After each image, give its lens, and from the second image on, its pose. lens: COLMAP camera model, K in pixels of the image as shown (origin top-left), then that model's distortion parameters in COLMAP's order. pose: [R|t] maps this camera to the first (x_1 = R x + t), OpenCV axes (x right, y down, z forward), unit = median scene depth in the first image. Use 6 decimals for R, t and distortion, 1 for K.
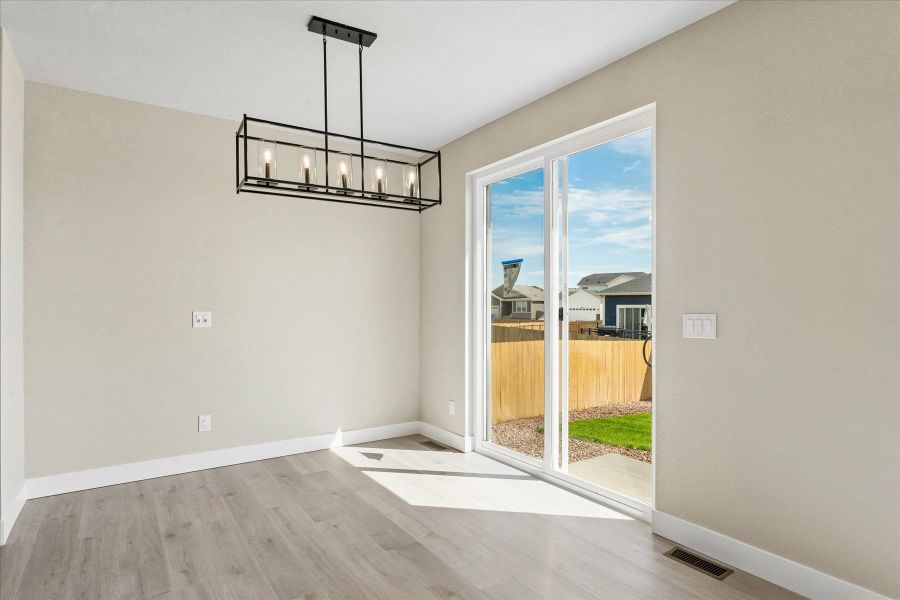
lens RADIAL K [[484.5, 0, 449.4], [0, 484.5, 302.3], [0, 0, 1]] dist [0.000950, -0.000201]
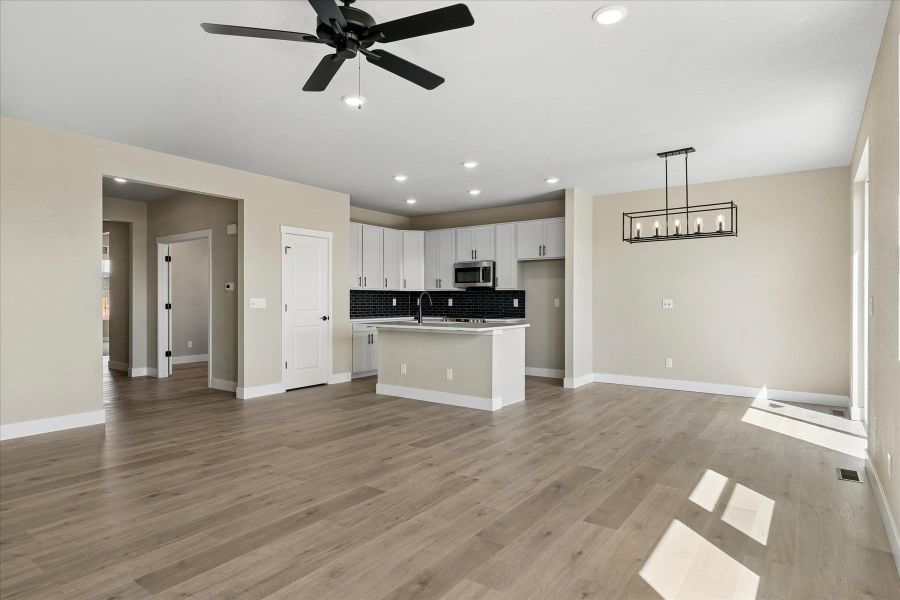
lens RADIAL K [[510.5, 0, 450.6], [0, 510.5, 296.0], [0, 0, 1]] dist [-0.012768, 0.005798]
pose [[0.340182, -0.006429, -0.940338, 1.090154], [0.004201, 0.999977, -0.005317, 0.015997], [0.940350, -0.002141, 0.340202, -0.420999]]
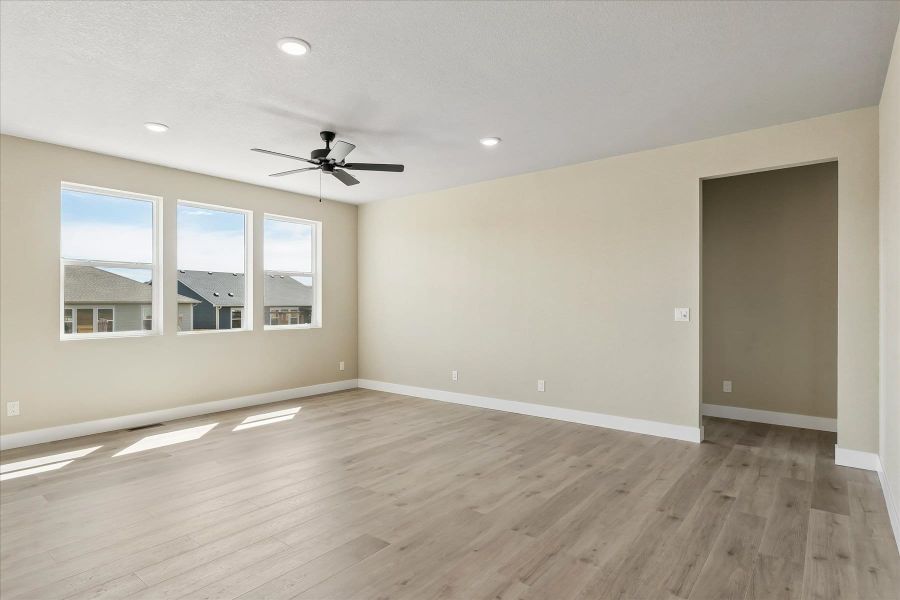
lens RADIAL K [[480.5, 0, 442.8], [0, 480.5, 304.5], [0, 0, 1]] dist [-0.014877, -0.000229]
pose [[-0.285420, -0.004077, 0.958394, -0.985341], [-0.002283, 0.999991, 0.003574, -0.006008], [-0.958400, -0.001167, -0.285427, -0.237817]]
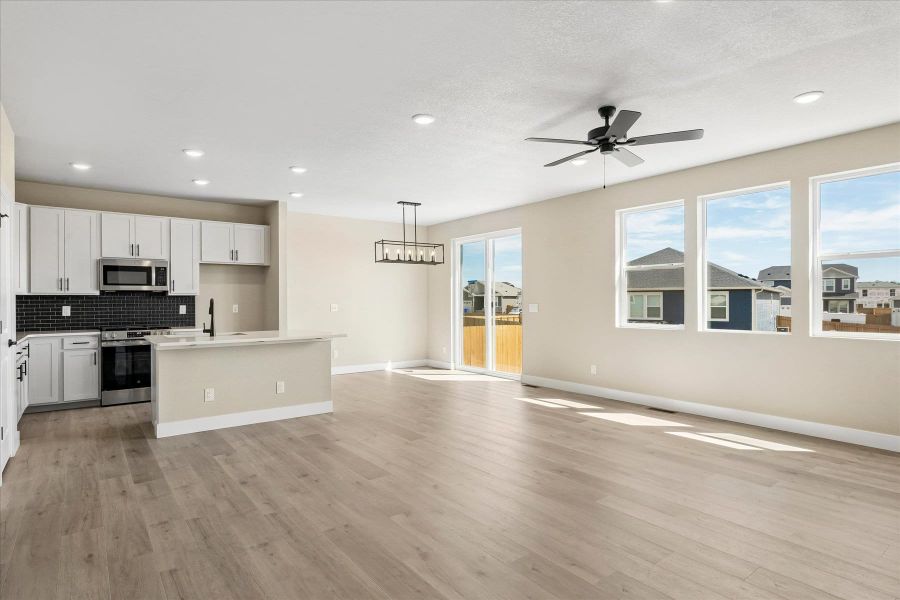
lens RADIAL K [[484.5, 0, 448.4], [0, 484.5, 298.3], [0, 0, 1]] dist [0.000950, -0.000201]
pose [[0.998611, -0.003223, 0.052588, -0.114113], [0.003124, 0.999993, 0.001966, -0.012337], [-0.052594, -0.001799, 0.998614, -1.422460]]
